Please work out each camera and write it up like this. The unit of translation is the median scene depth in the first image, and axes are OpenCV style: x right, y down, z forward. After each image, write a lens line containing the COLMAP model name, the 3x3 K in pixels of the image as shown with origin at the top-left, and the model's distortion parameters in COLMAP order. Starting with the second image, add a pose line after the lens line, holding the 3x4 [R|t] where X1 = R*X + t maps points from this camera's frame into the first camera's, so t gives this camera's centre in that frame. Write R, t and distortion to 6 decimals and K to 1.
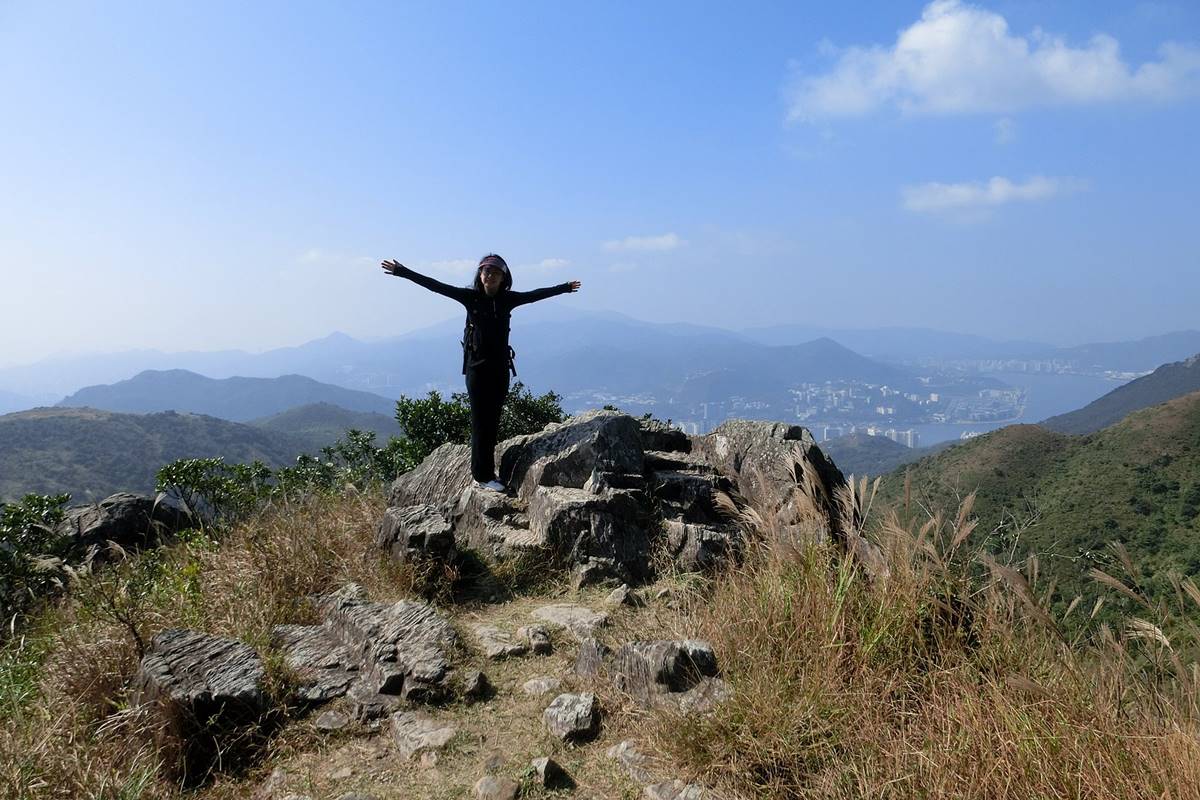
lens RADIAL K [[835.6, 0, 606.1], [0, 835.6, 400.7], [0, 0, 1]] dist [-0.050237, 0.036411]
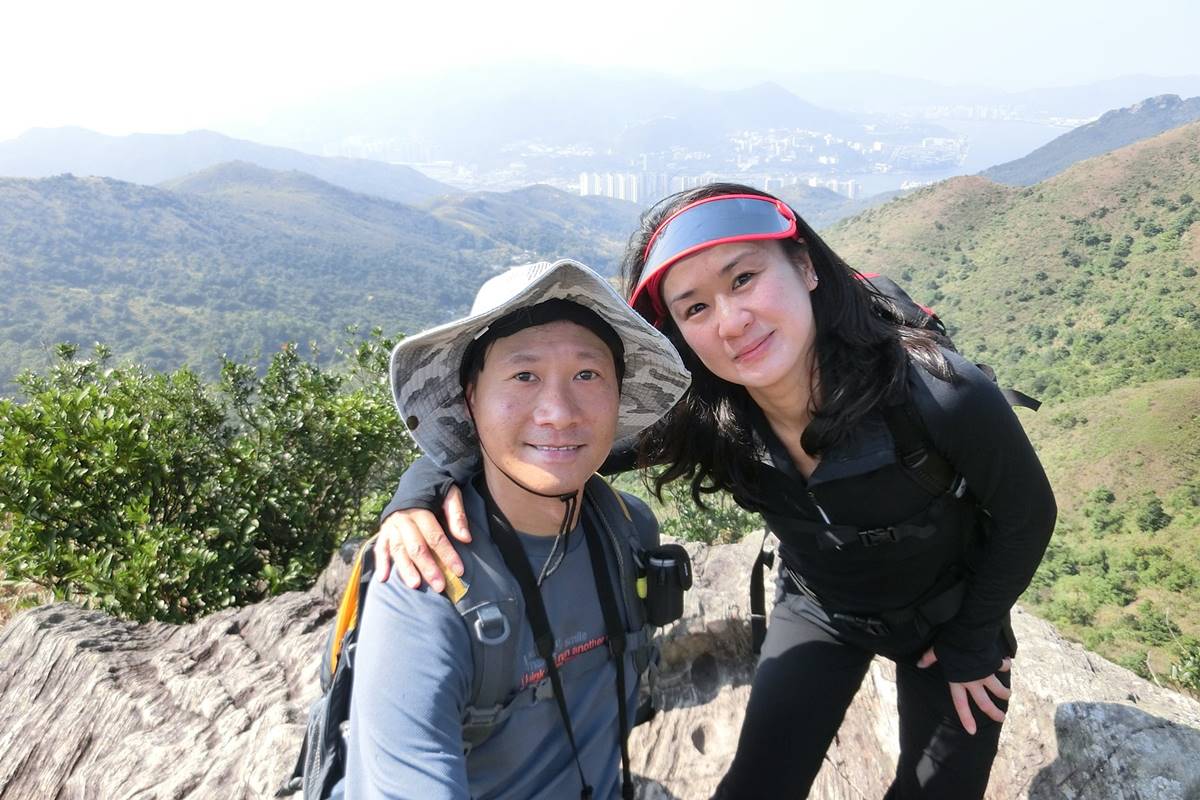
lens RADIAL K [[835.6, 0, 606.1], [0, 835.6, 400.7], [0, 0, 1]] dist [-0.050237, 0.036411]
pose [[0.997191, -0.032472, 0.067497, 0.026006], [0.011734, 0.957736, 0.287410, -0.132492], [-0.073977, -0.285810, 0.955427, 0.751149]]
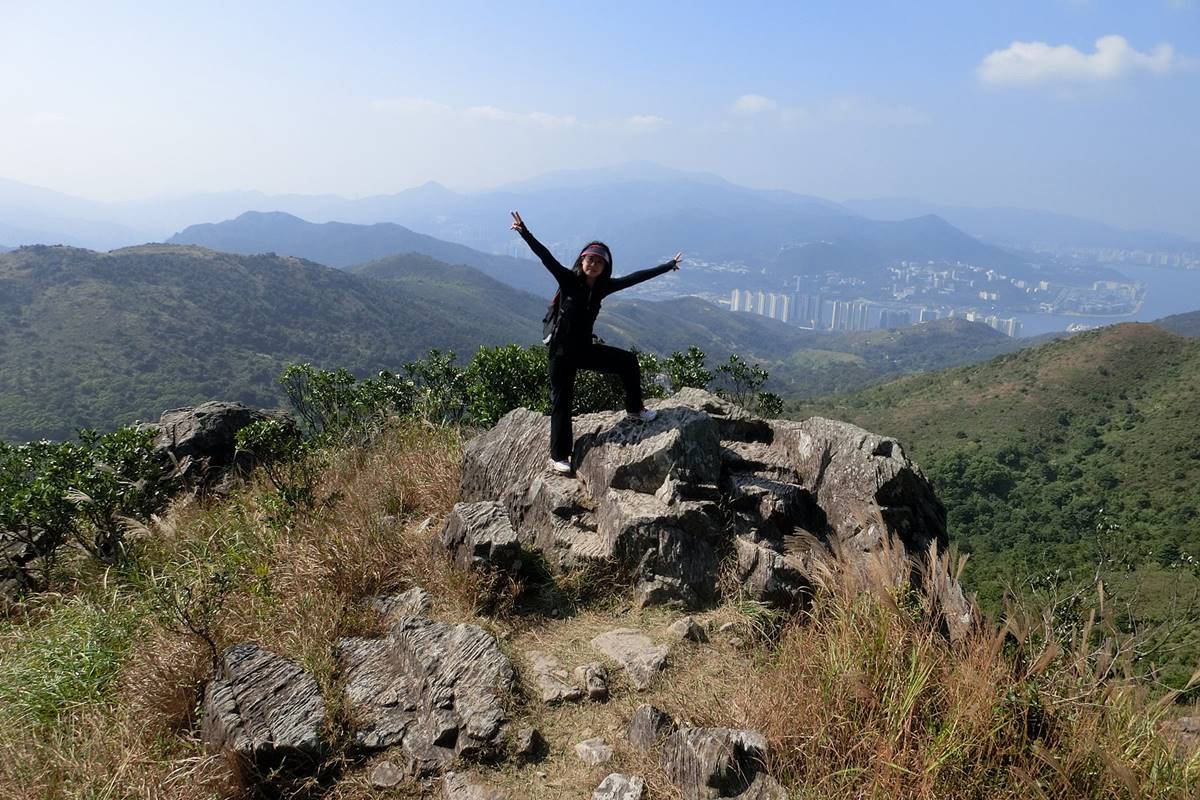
lens RADIAL K [[835.6, 0, 606.1], [0, 835.6, 400.7], [0, 0, 1]] dist [-0.050237, 0.036411]
pose [[0.992525, 0.075612, -0.095794, 0.000715], [-0.059047, 0.984477, 0.165285, -0.141746], [0.106804, -0.158393, 0.981583, 0.054017]]
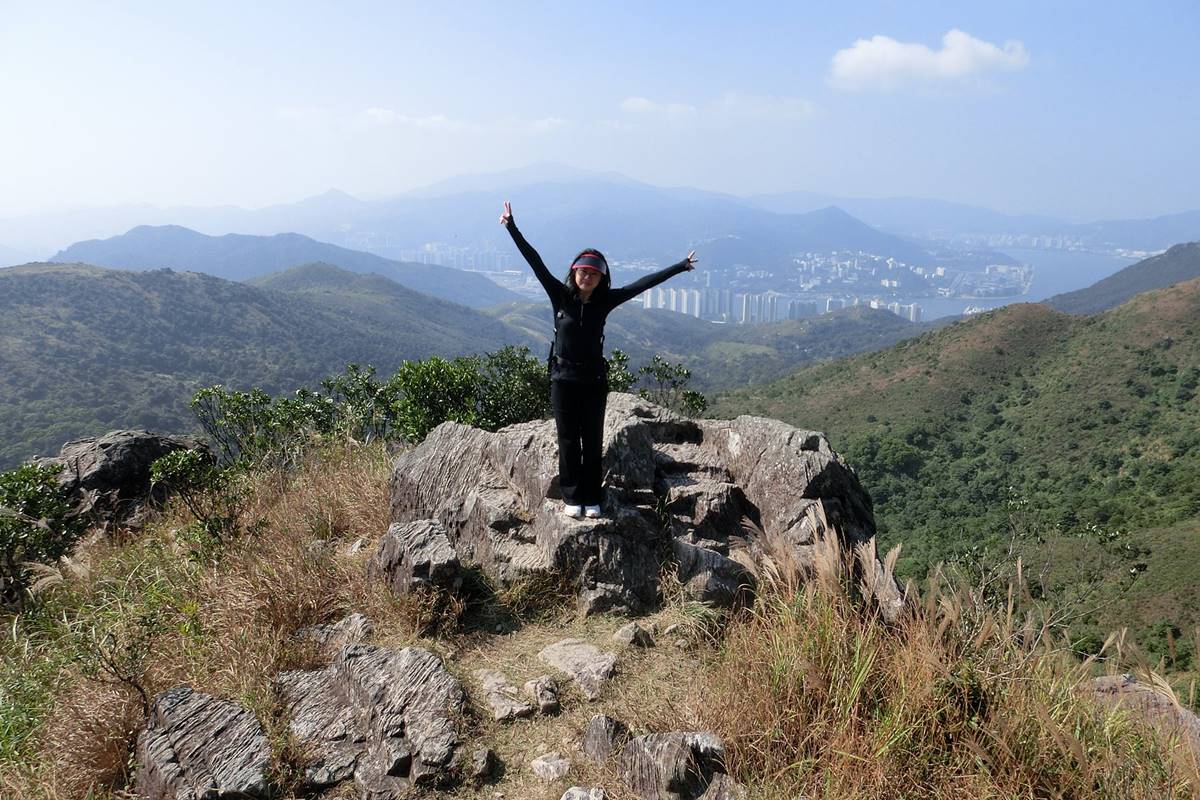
lens RADIAL K [[836.2, 0, 607.3], [0, 836.2, 400.8], [0, 0, 1]] dist [-0.050259, 0.039692]
pose [[0.999736, 0.022812, 0.002754, -0.013107], [-0.022958, 0.986821, 0.160176, -0.149404], [0.000936, -0.160197, 0.987085, 0.053316]]
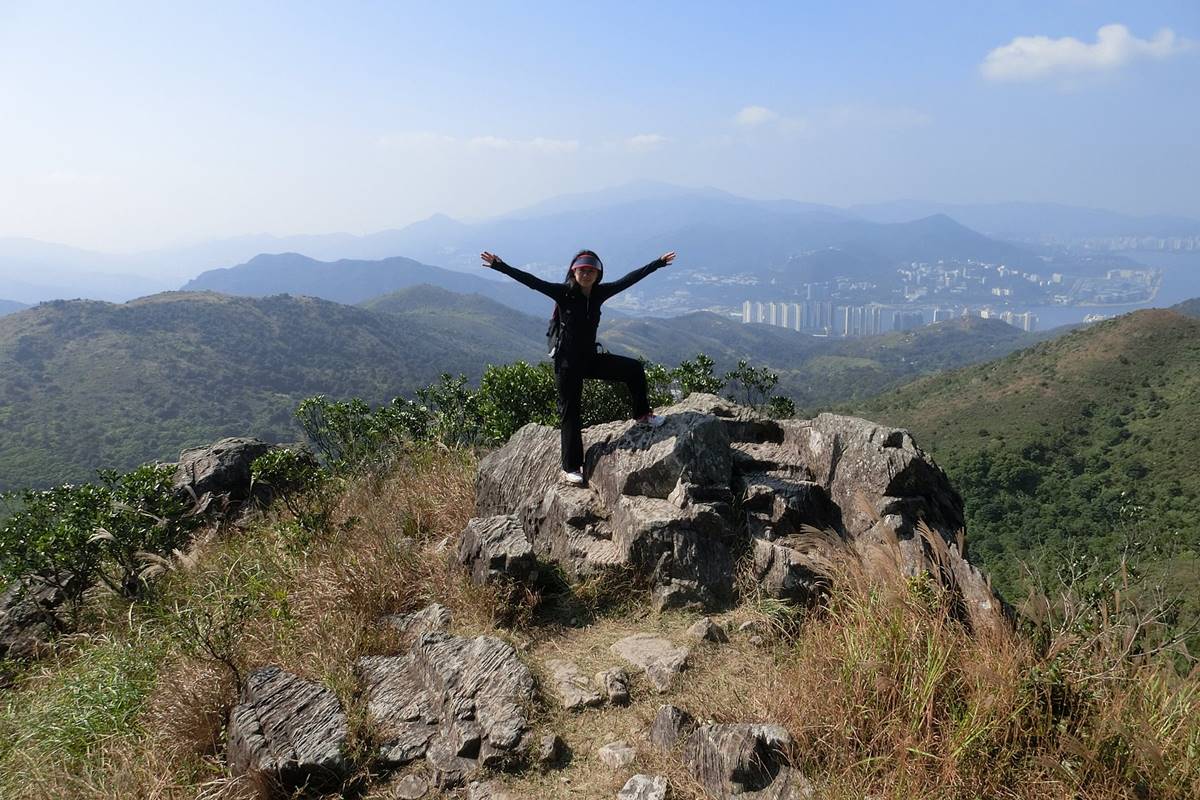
lens RADIAL K [[835.6, 0, 606.1], [0, 835.6, 400.7], [0, 0, 1]] dist [-0.050237, 0.036411]
pose [[0.992988, 0.013641, -0.117429, 0.012525], [0.003214, 0.989839, 0.142155, -0.130431], [0.118175, -0.141536, 0.982854, 0.048467]]
